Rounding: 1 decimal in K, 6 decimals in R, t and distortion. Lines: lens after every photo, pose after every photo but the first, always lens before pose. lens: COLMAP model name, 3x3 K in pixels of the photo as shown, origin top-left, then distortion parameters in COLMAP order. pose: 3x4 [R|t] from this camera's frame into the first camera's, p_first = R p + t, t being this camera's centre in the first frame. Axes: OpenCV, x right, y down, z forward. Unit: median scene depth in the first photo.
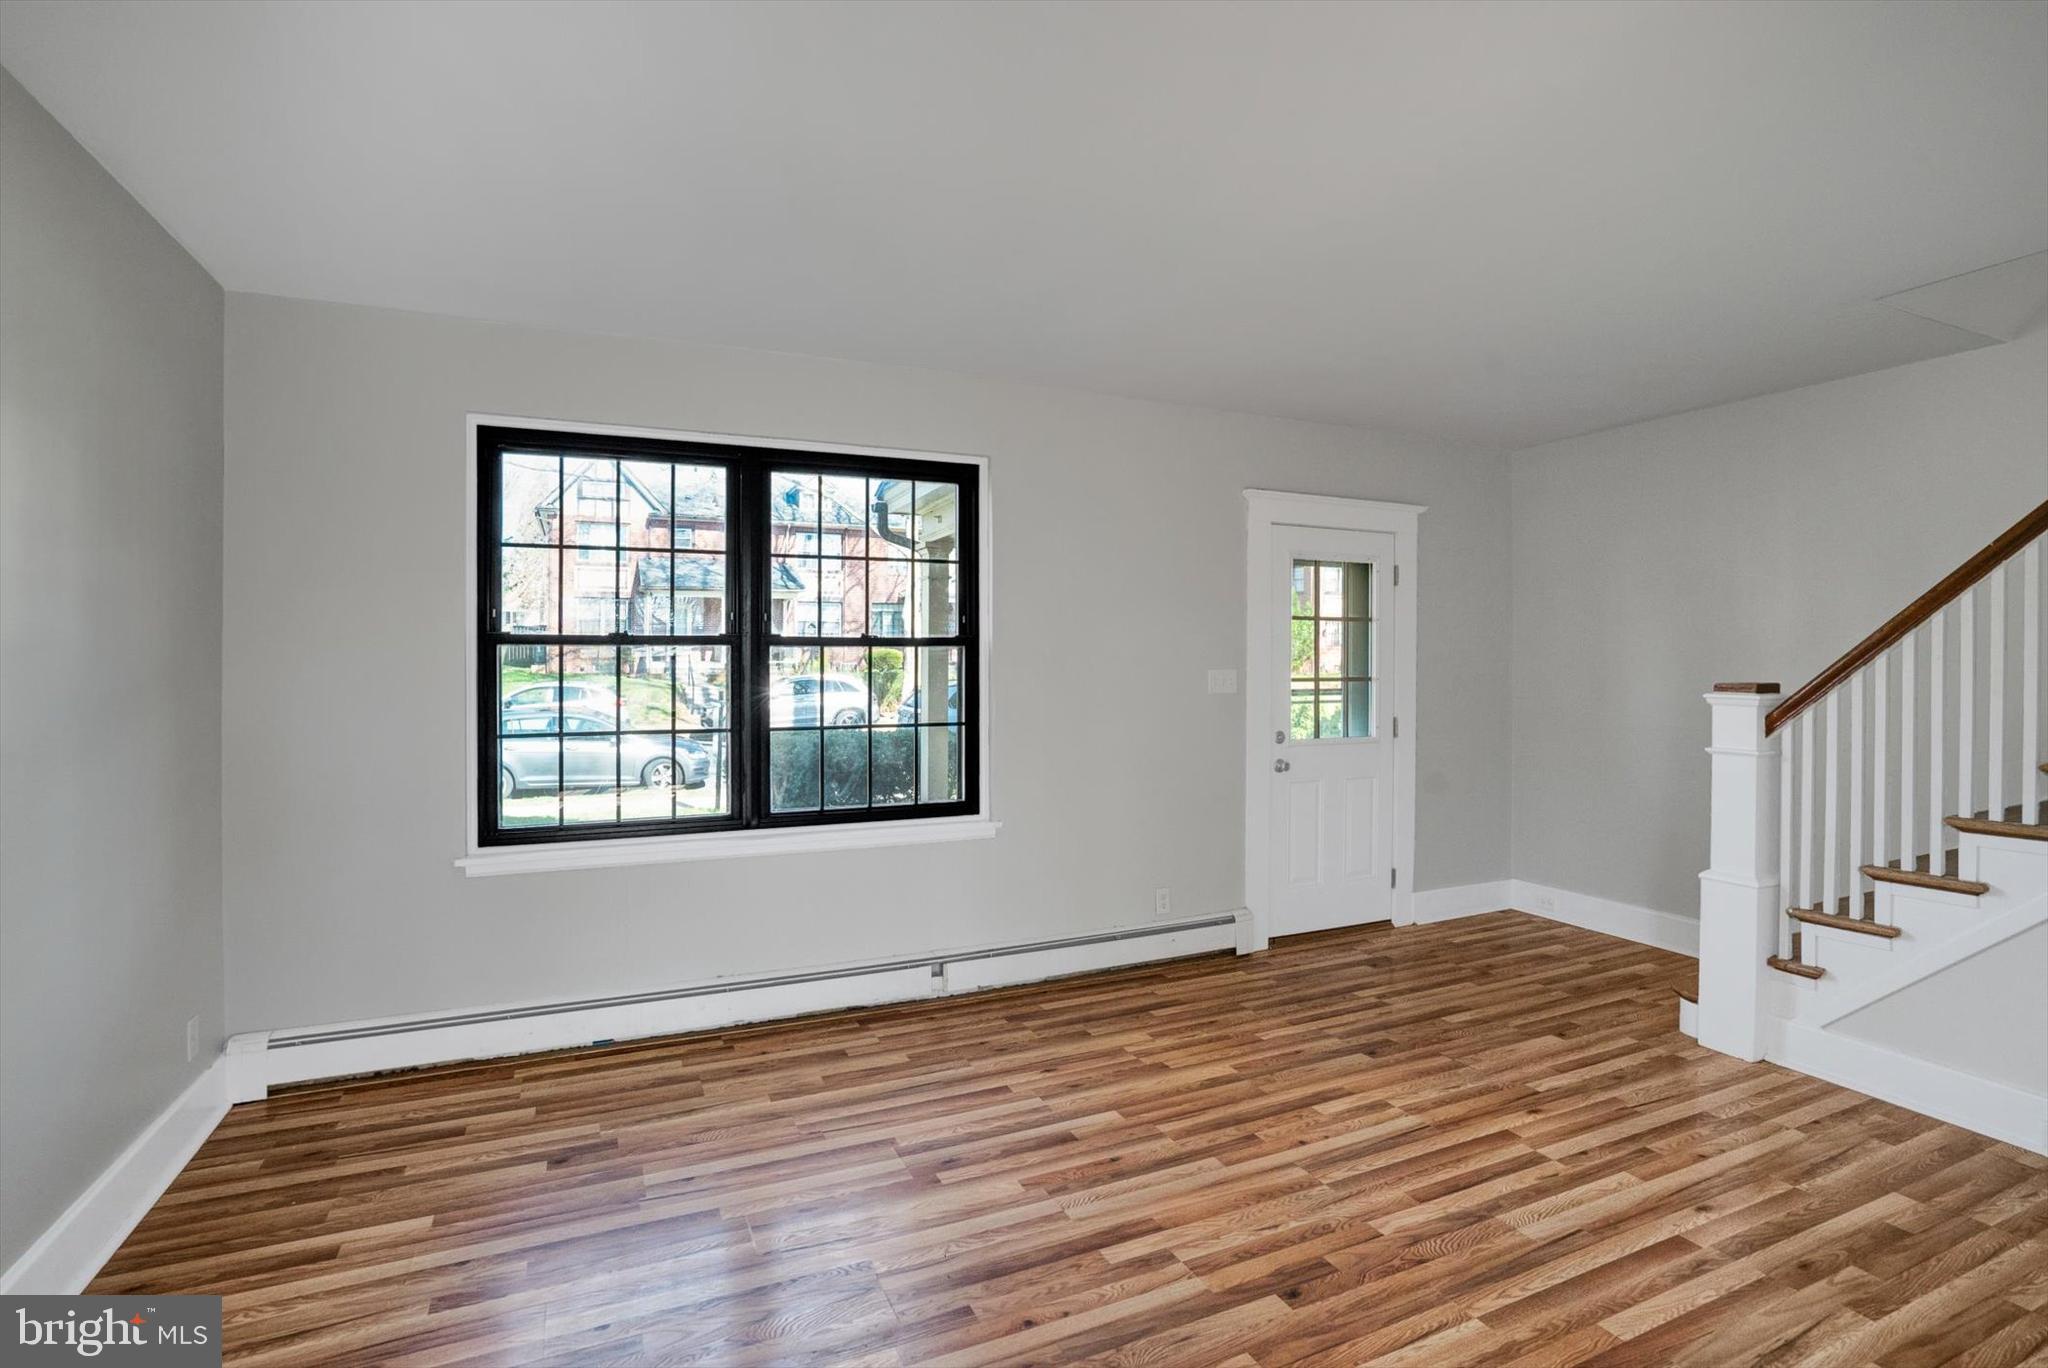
lens RADIAL K [[973.7, 0, 1034.1], [0, 973.7, 682.3], [0, 0, 1]] dist [-0.035298, 0.008321]
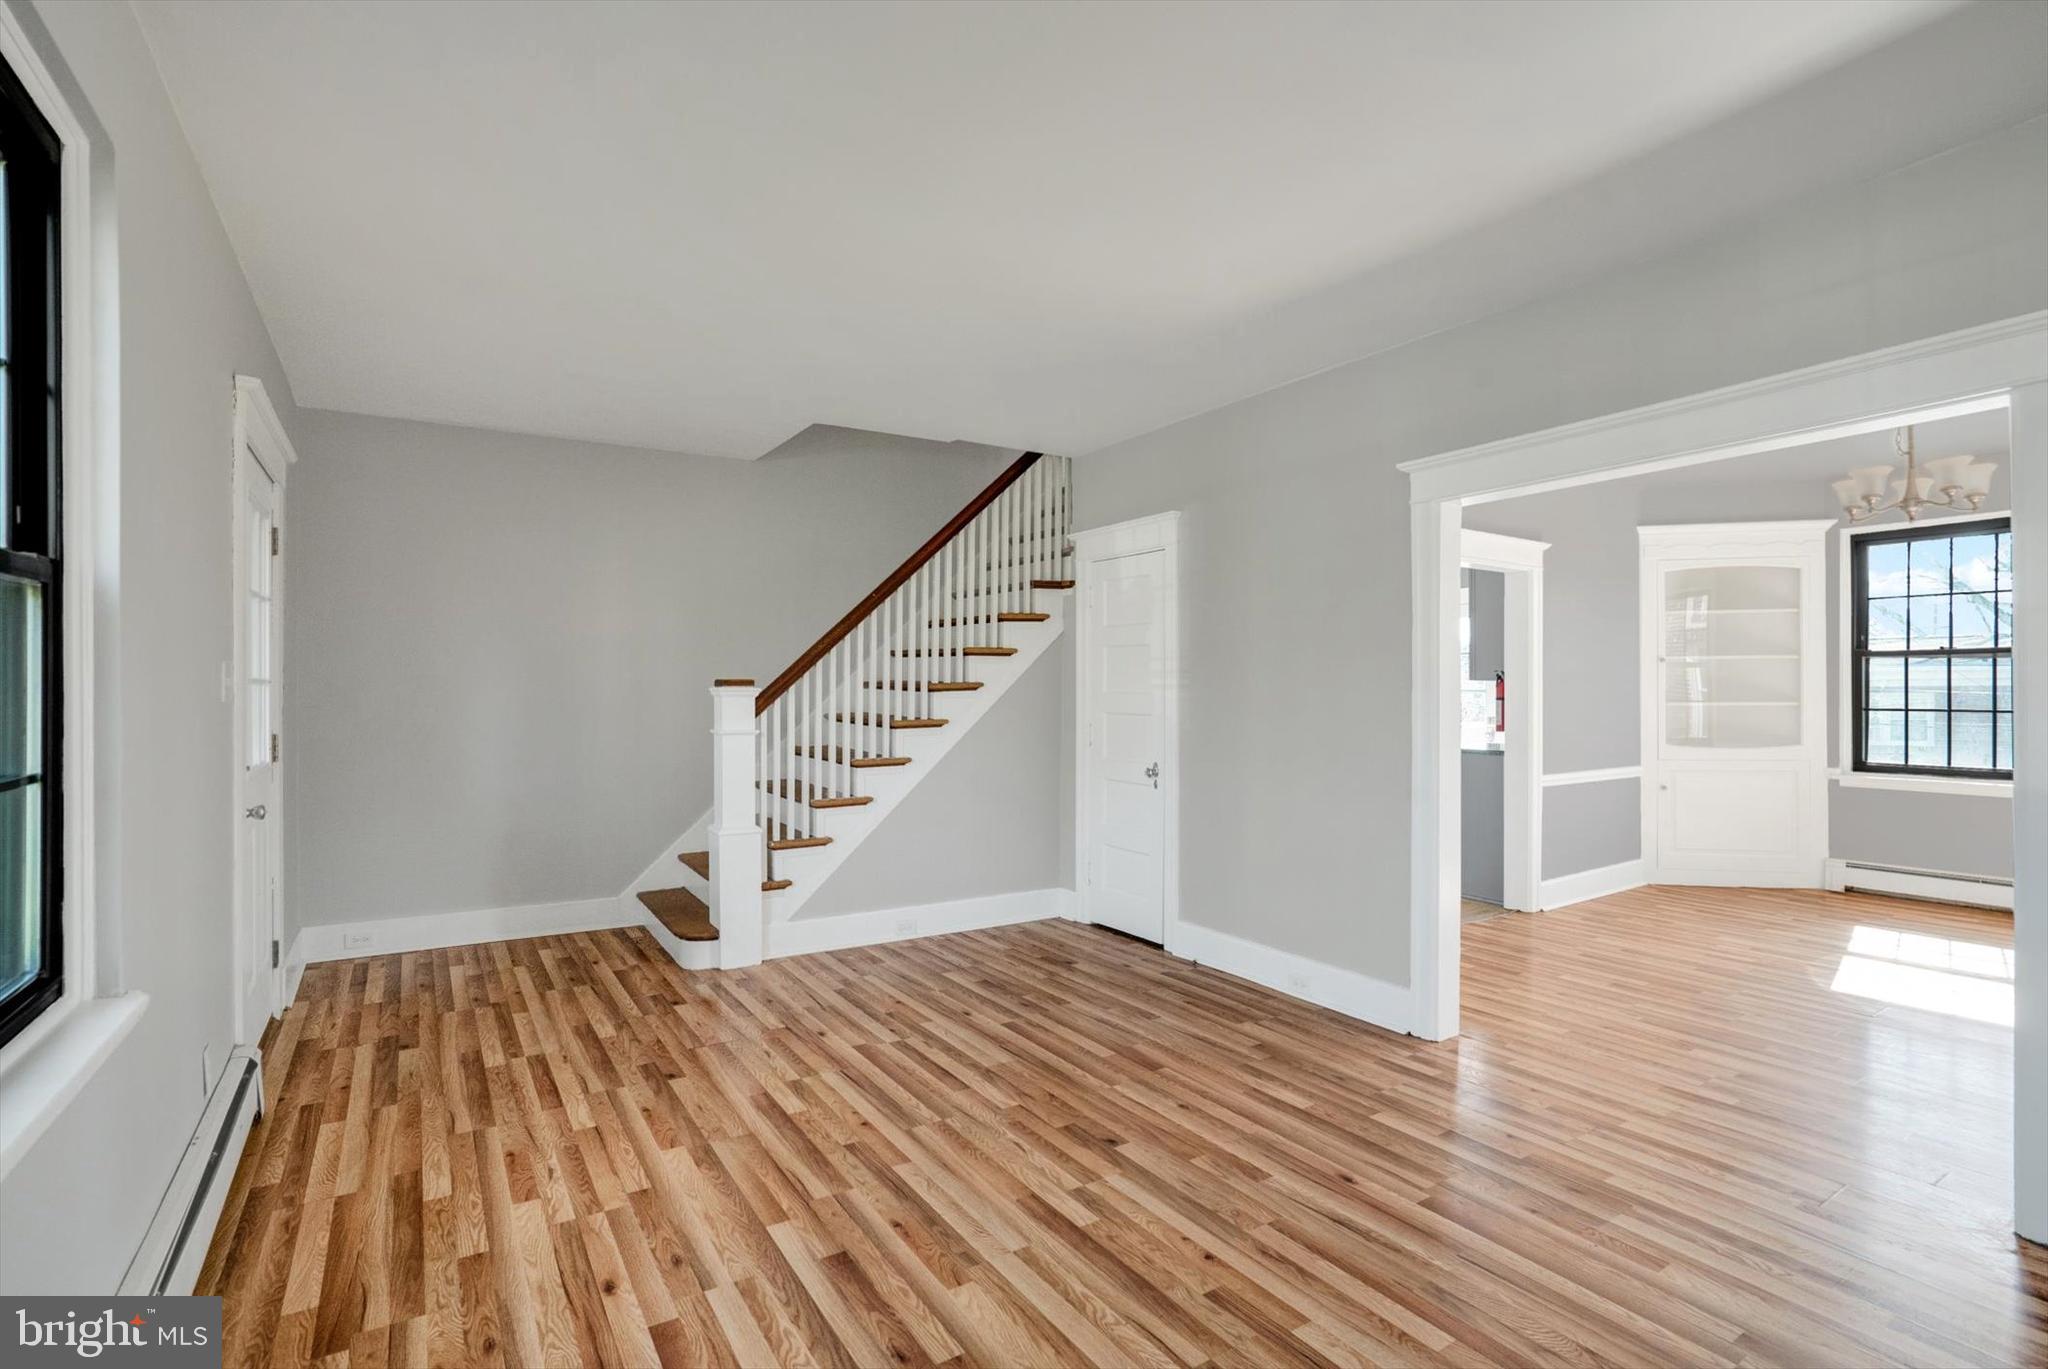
lens RADIAL K [[973.7, 0, 1011.9], [0, 973.7, 691.2], [0, 0, 1]] dist [-0.035298, 0.008321]
pose [[-0.128889, 0.000170, 0.991659, -0.606965], [0.019553, 0.999806, 0.002370, 0.020661], [-0.991466, 0.019696, -0.128867, 0.788689]]
